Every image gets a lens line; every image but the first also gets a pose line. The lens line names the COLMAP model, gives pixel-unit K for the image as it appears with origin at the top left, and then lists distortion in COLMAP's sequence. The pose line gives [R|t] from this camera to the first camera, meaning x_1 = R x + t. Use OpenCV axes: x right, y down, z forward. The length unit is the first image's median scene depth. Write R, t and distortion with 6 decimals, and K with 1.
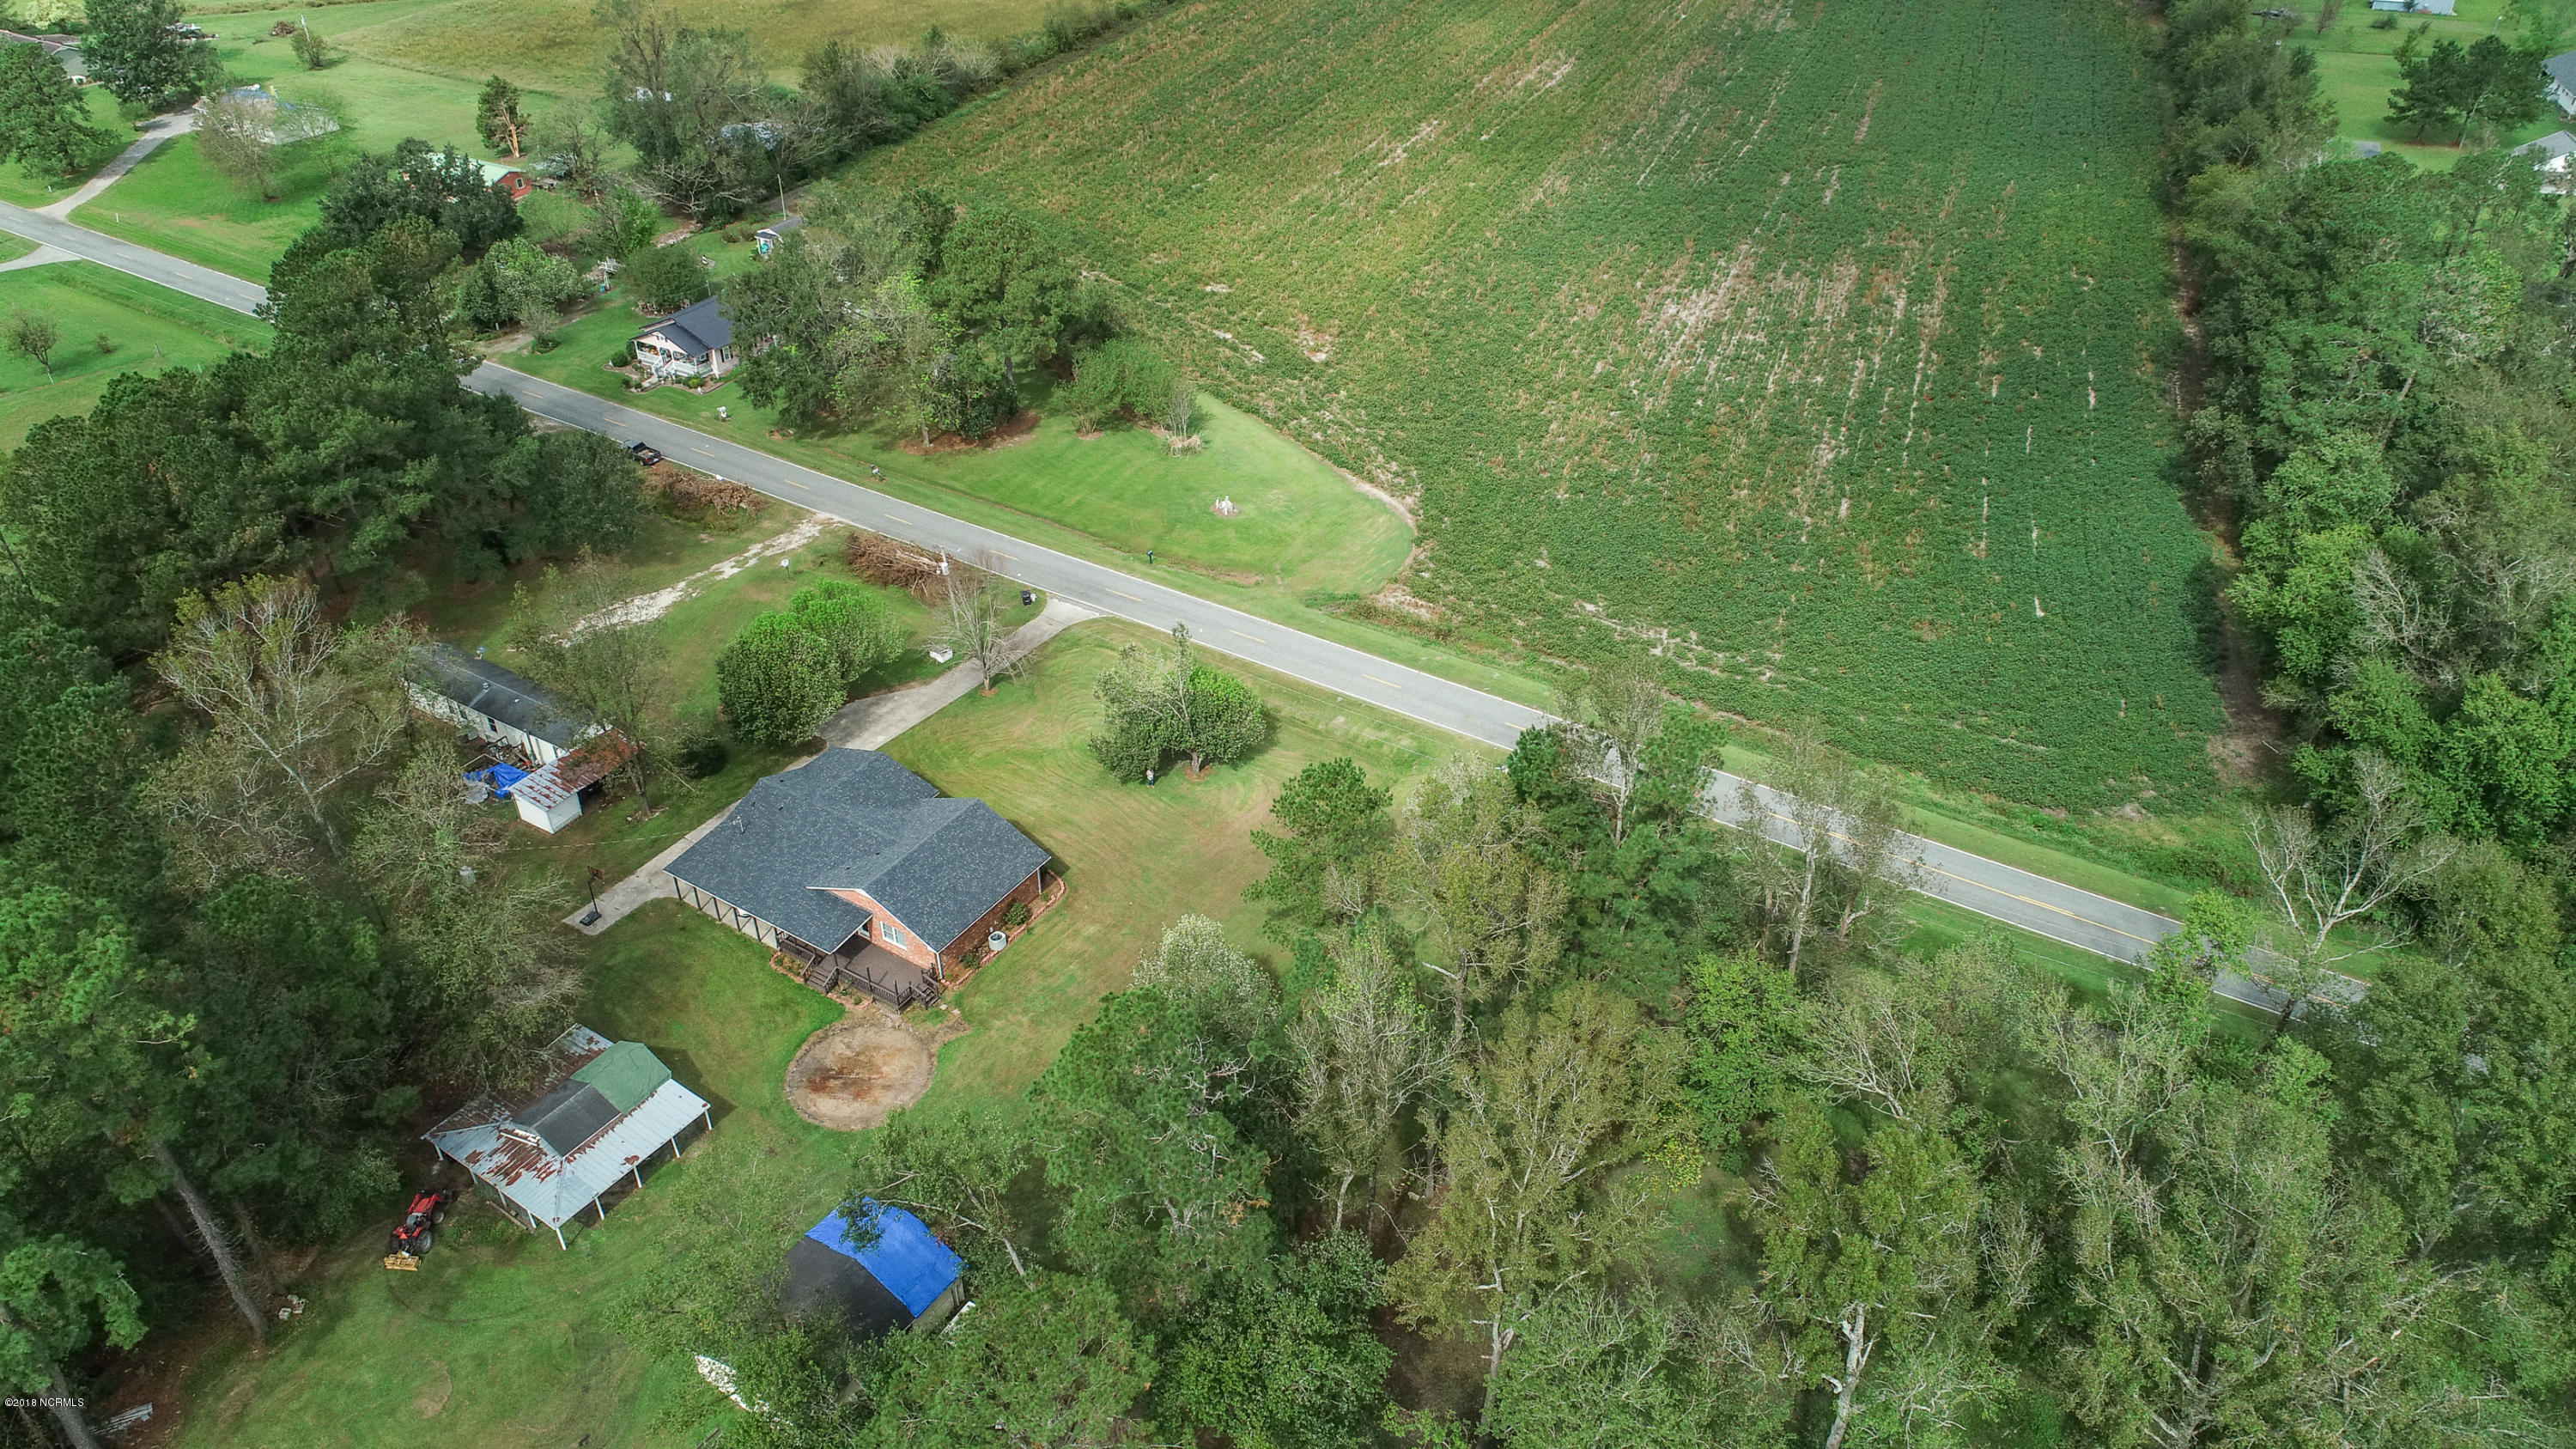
lens RADIAL K [[1732.8, 0, 1288.0], [0, 1732.8, 724.5], [0, 0, 1]] dist [-0.000732, -0.004795]
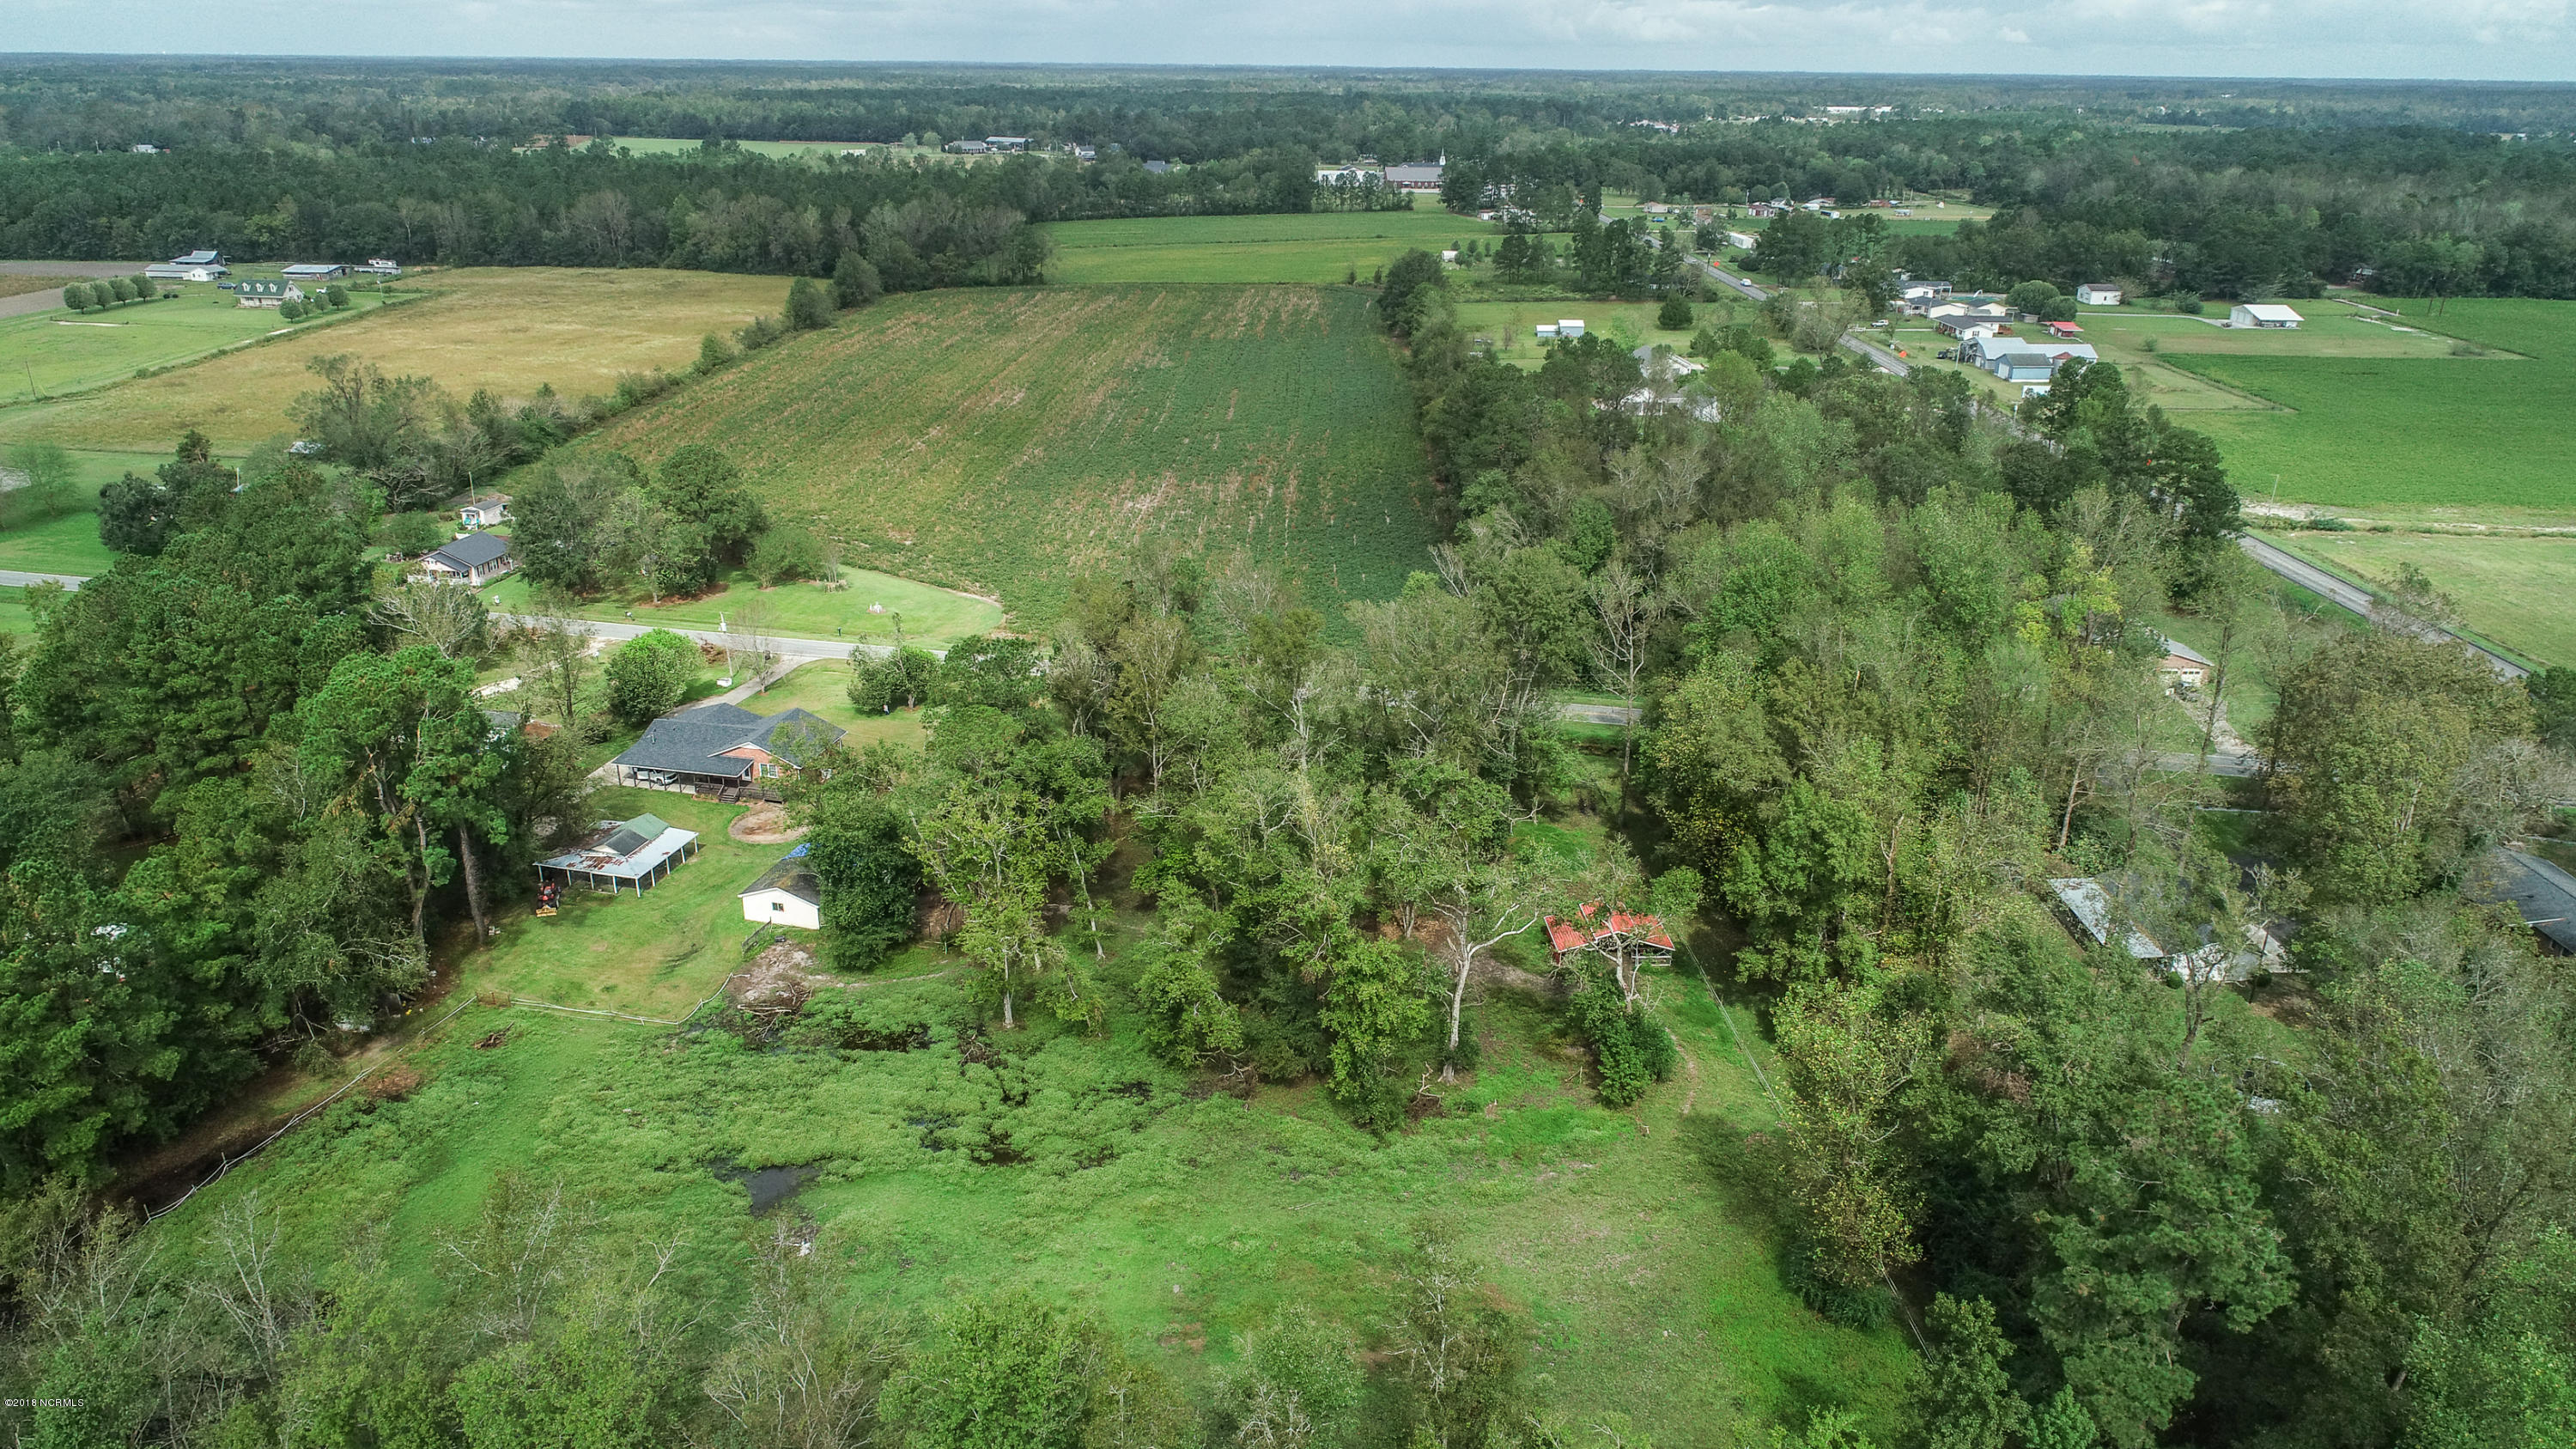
lens RADIAL K [[1732.8, 0, 1288.0], [0, 1732.8, 724.5], [0, 0, 1]] dist [-0.000732, -0.004795]
pose [[0.942365, -0.114163, 0.314509, -0.174781], [0.184389, 0.961566, -0.203449, 0.330451], [-0.279194, 0.249715, 0.927196, -0.476599]]
